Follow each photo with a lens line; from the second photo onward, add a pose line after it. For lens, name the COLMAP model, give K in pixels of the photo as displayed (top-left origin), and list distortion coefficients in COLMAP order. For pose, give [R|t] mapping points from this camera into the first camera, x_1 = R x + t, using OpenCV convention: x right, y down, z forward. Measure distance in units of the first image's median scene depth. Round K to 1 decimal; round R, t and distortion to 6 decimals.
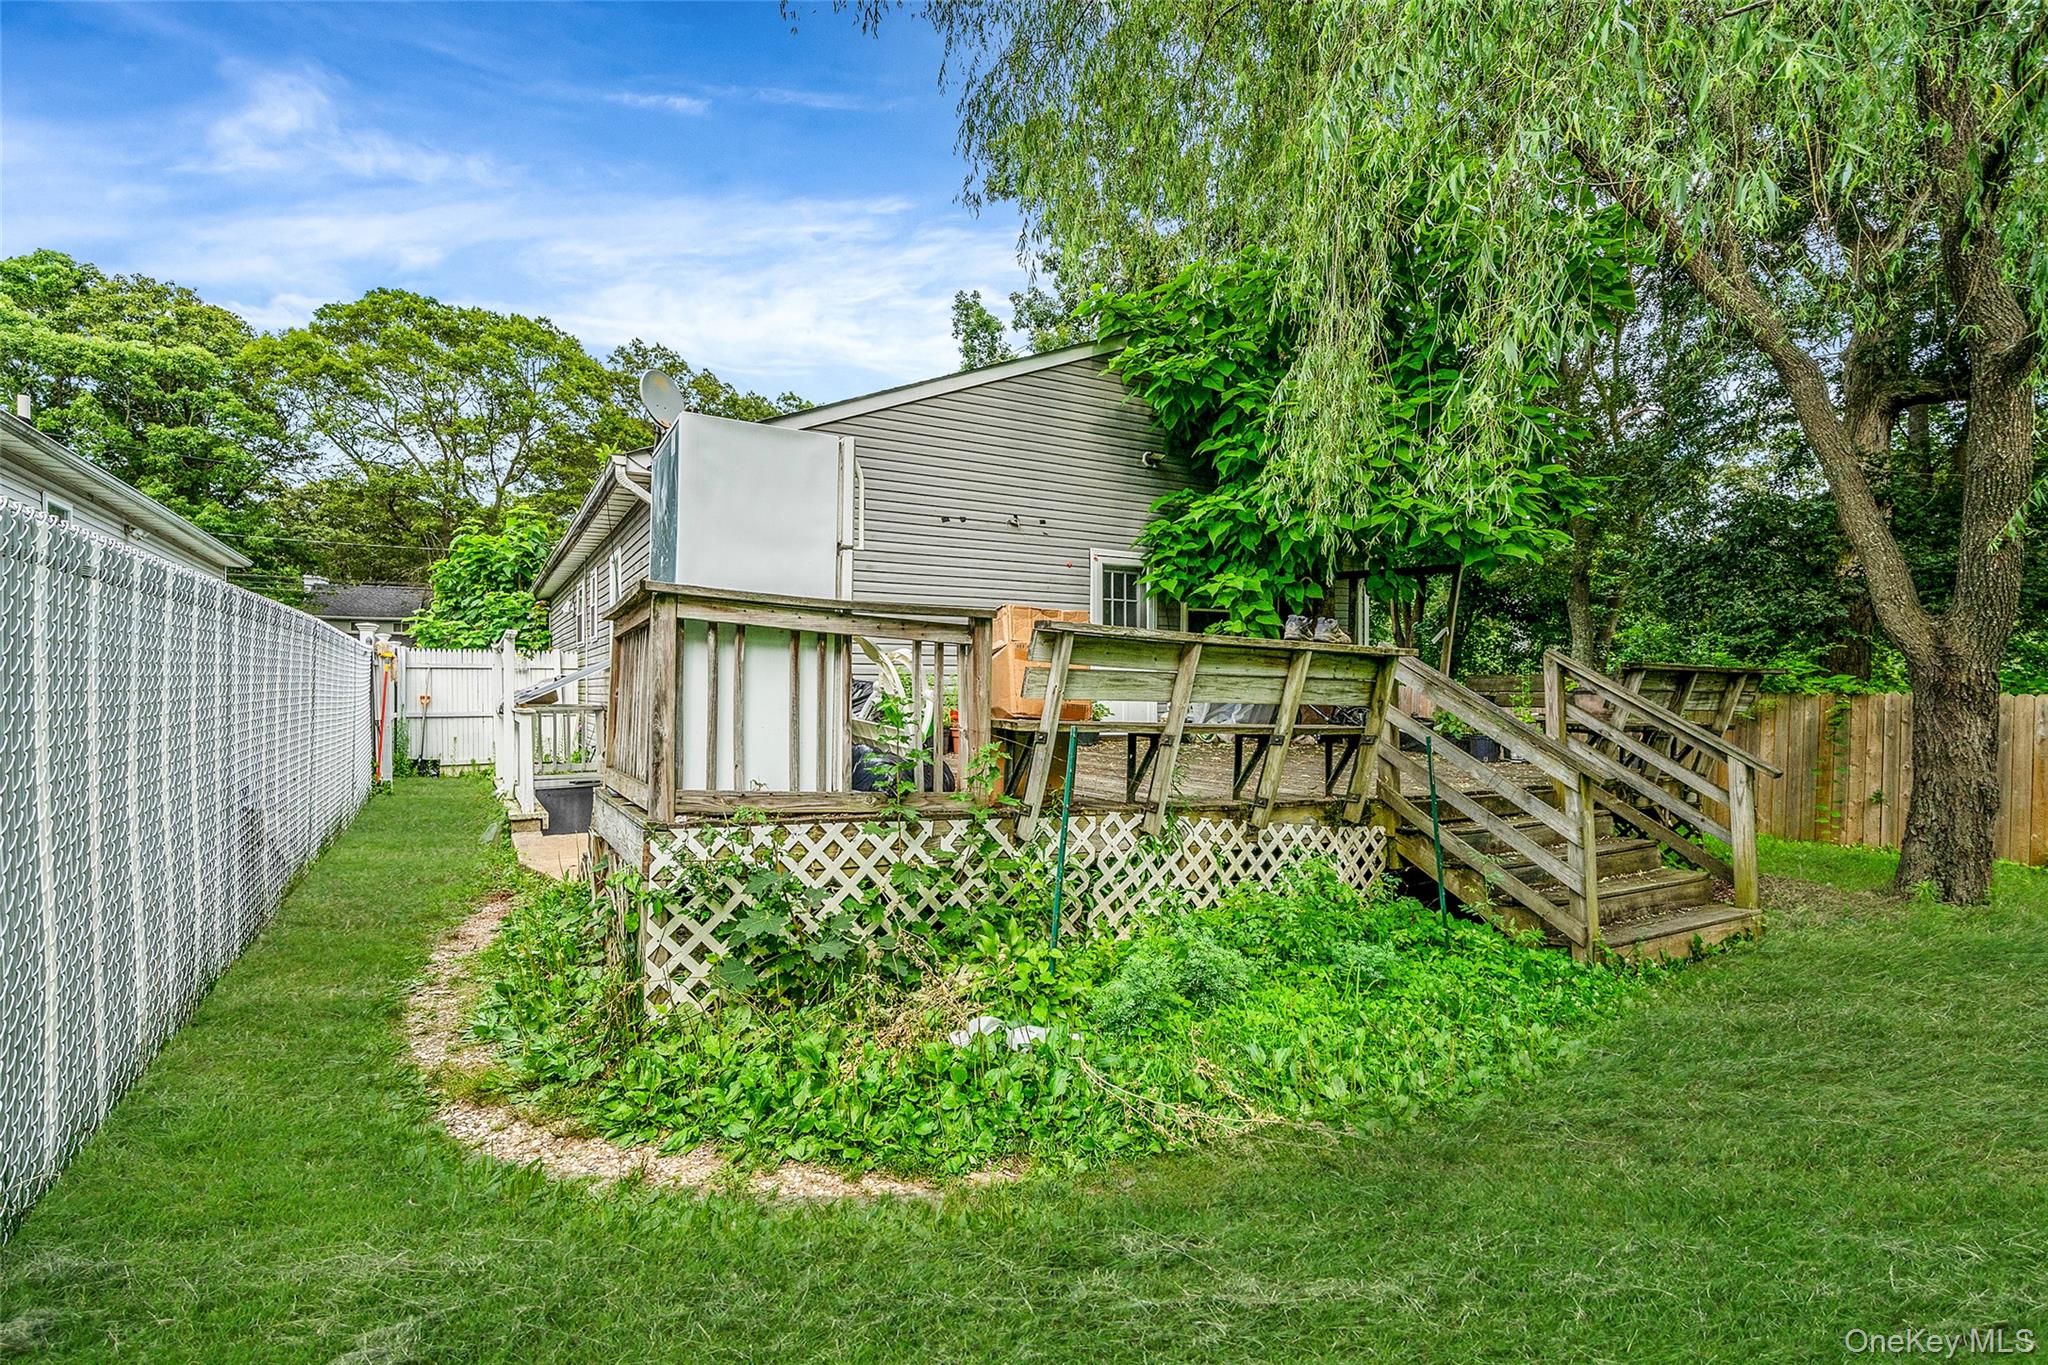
lens RADIAL K [[950.1, 0, 1013.6], [0, 950.1, 692.6], [0, 0, 1]] dist [-0.013243, 0.000318]
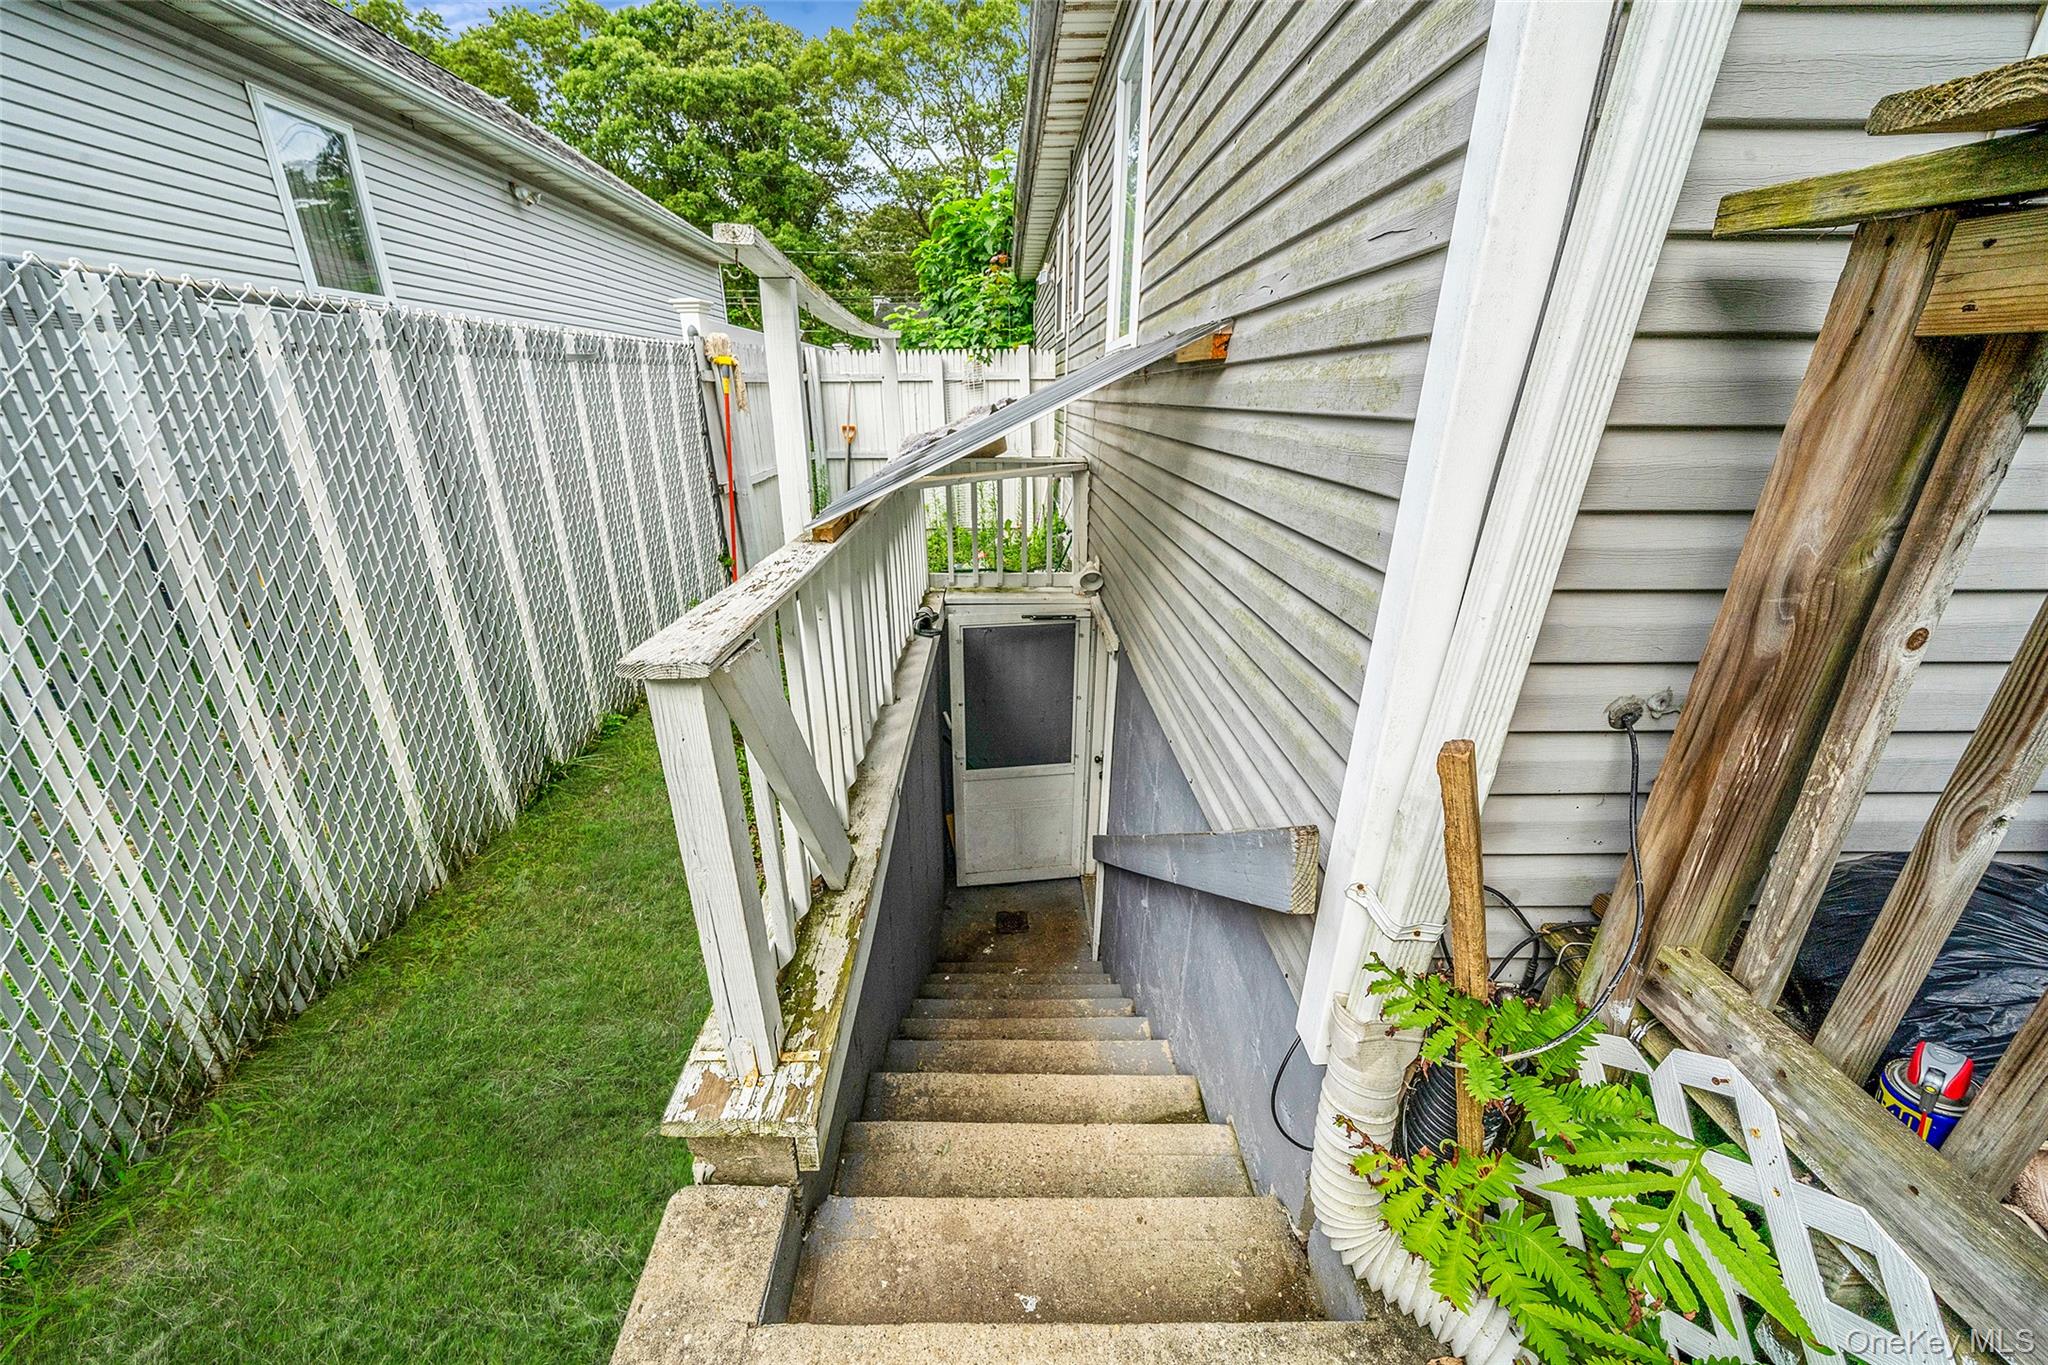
lens RADIAL K [[749.9, 0, 1010.5], [0, 749.9, 680.2], [0, 0, 1]] dist [-0.000156, -0.000038]
pose [[0.870106, 0.173427, -0.461345, -0.352708], [0.003929, 0.933576, 0.358357, -0.027475], [0.492850, -0.313621, 0.811629, 0.822218]]
